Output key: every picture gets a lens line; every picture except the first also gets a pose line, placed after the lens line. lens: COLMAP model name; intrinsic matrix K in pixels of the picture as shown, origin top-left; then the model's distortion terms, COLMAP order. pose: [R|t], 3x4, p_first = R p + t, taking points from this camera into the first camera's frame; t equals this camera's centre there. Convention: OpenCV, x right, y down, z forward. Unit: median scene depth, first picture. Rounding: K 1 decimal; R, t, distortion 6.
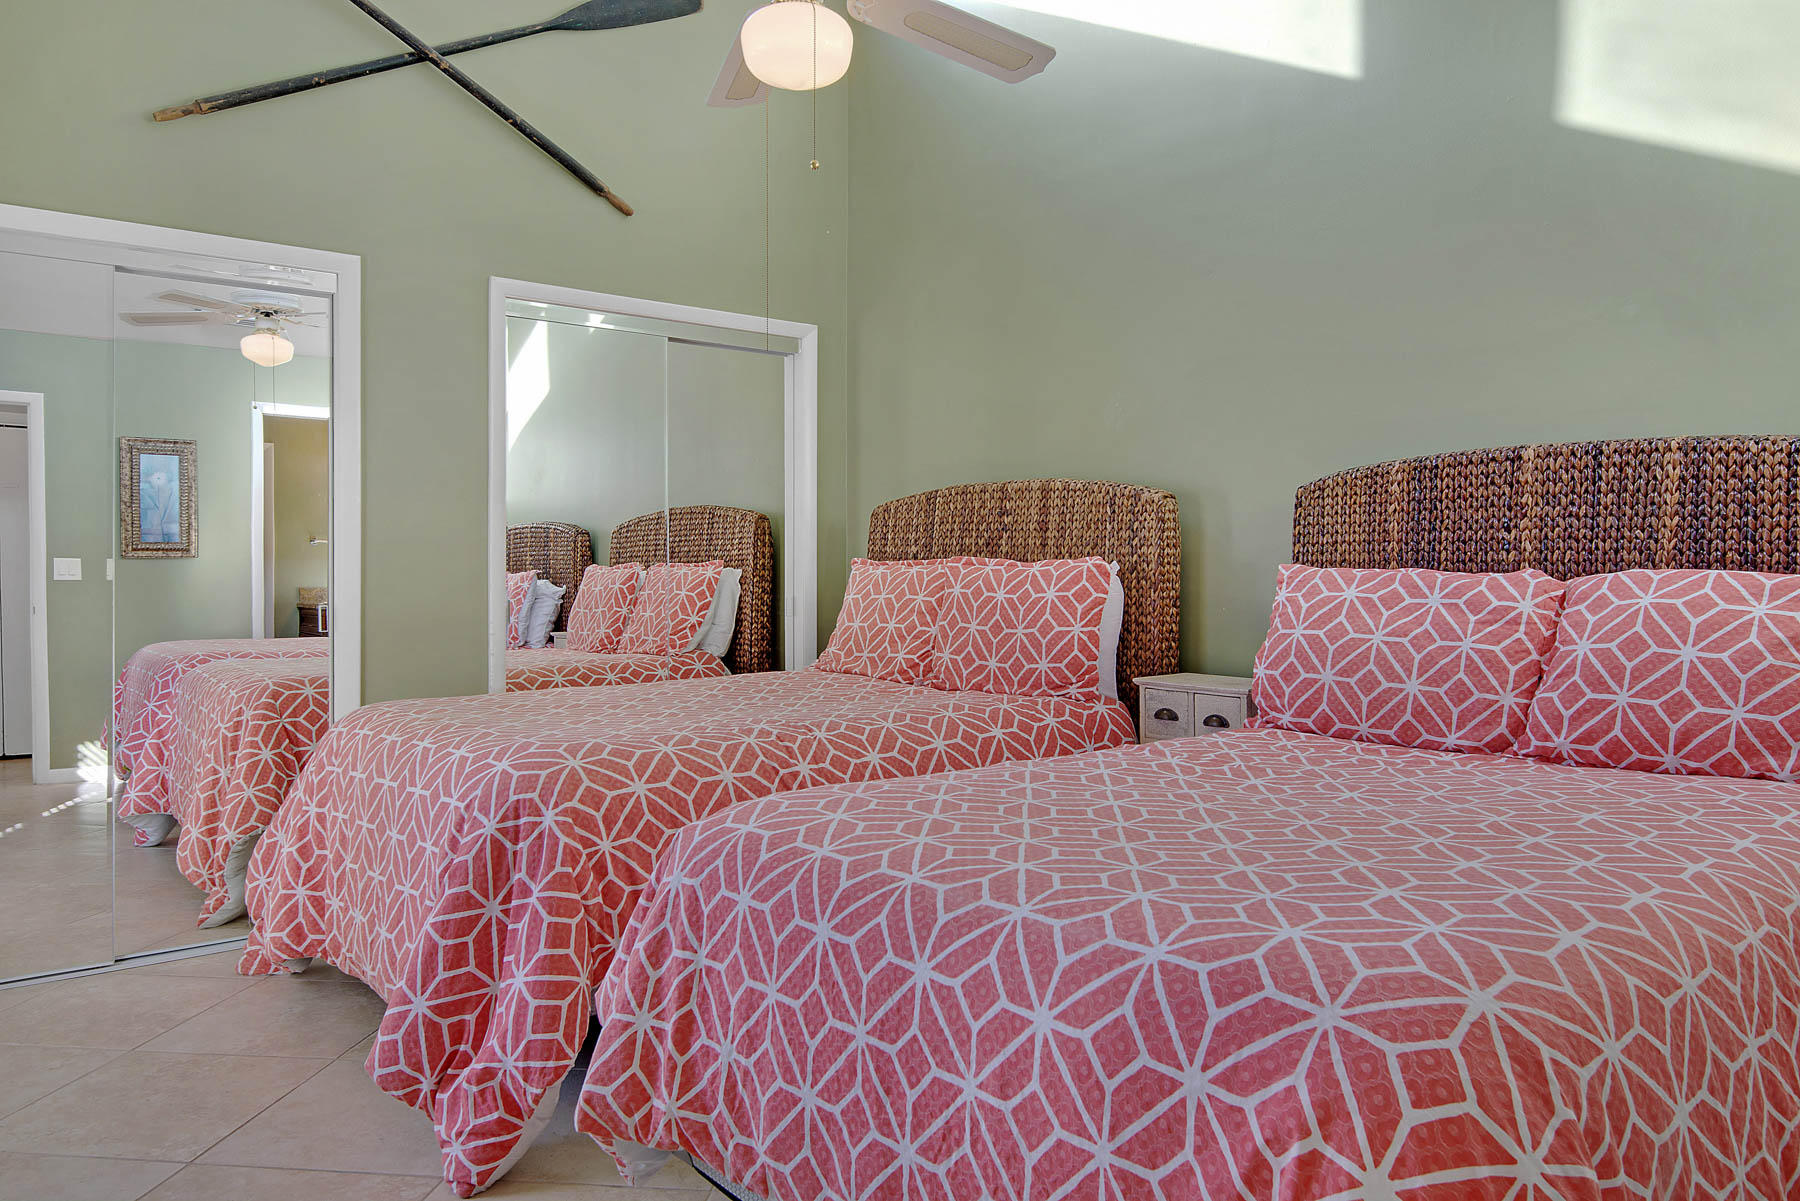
lens RADIAL K [[1298.4, 0, 899.6], [0, 1298.4, 596.8], [0, 0, 1]] dist [0.003298, -0.000127]
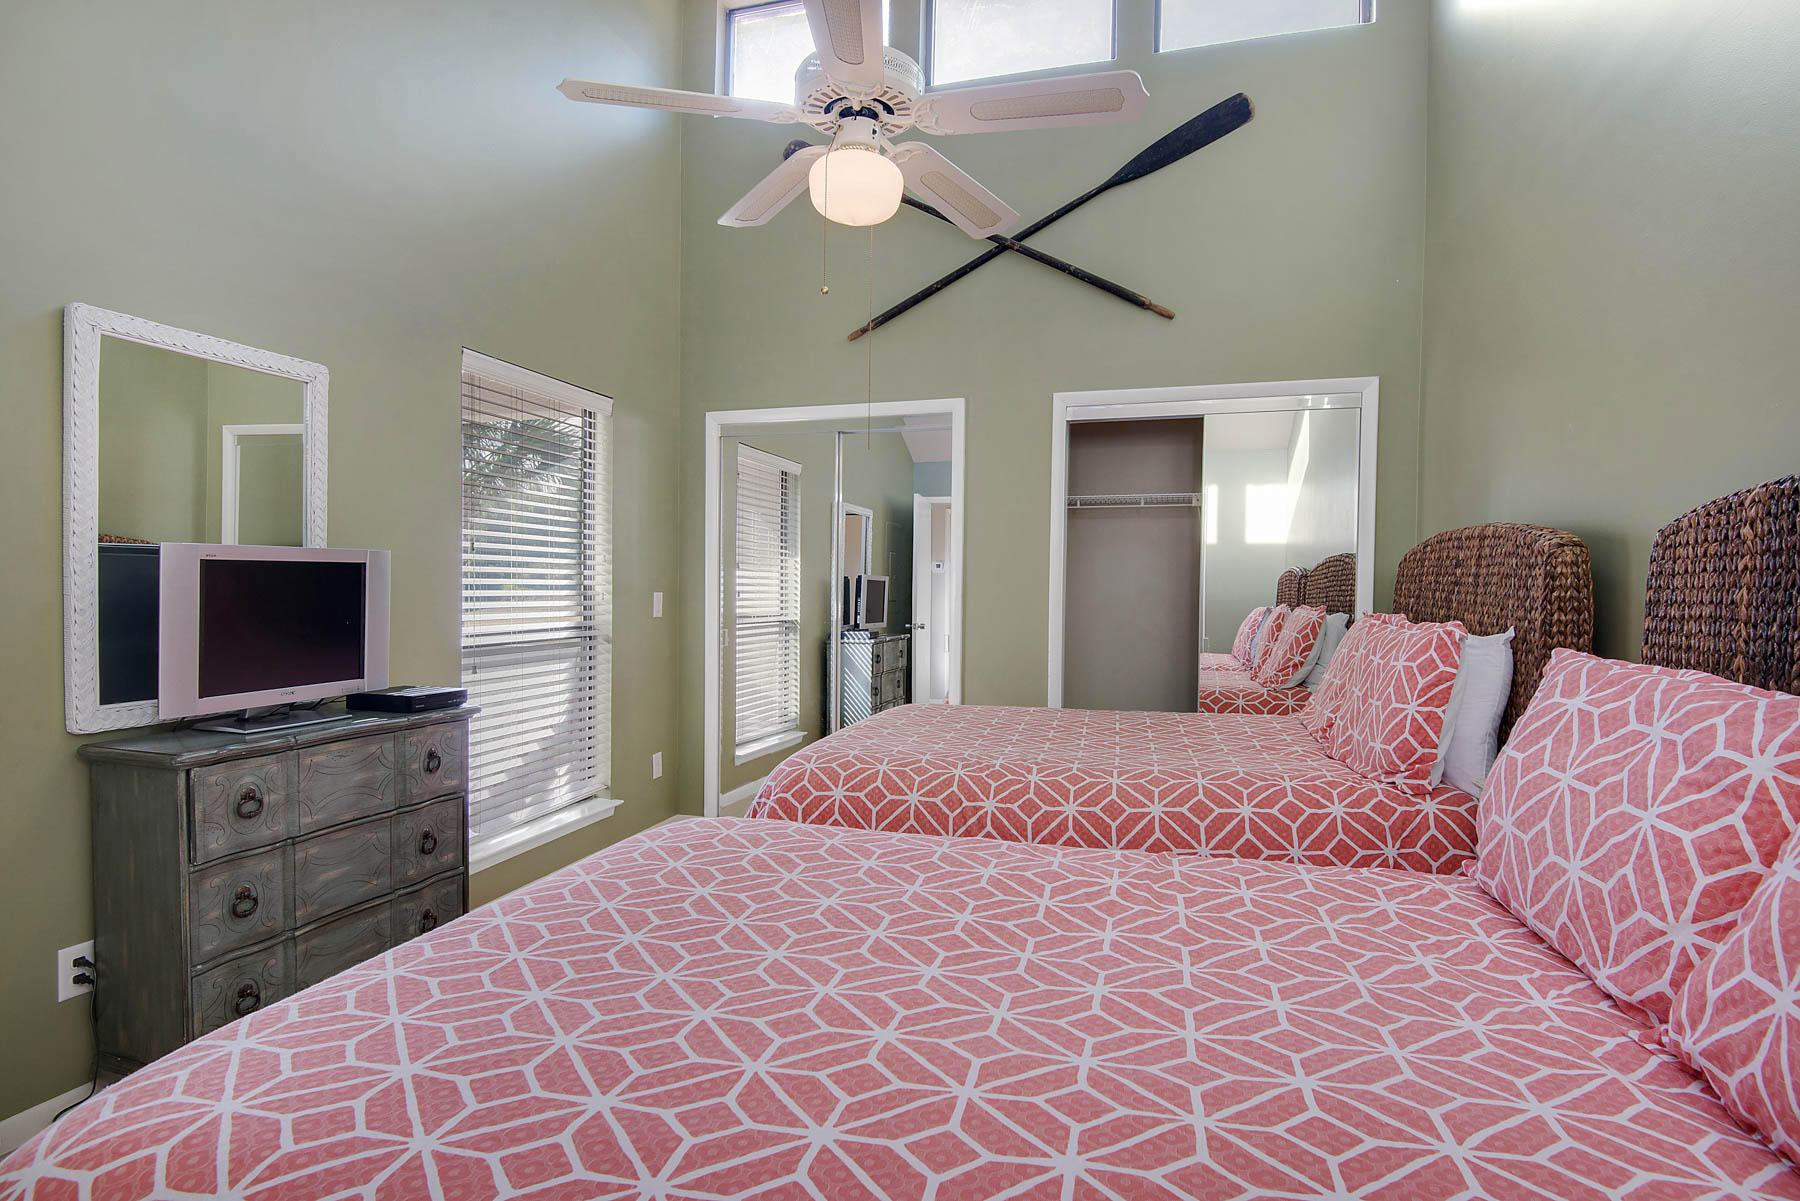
lens RADIAL K [[933.4, 0, 899.8], [0, 933.4, 596.8], [0, 0, 1]] dist [-0.003354, 0.000202]
pose [[0.543804, 0.014901, -0.839080, 0.457215], [-0.026658, 0.999644, 0.000475, -0.037754], [0.838788, 0.022110, 0.544008, 0.392878]]
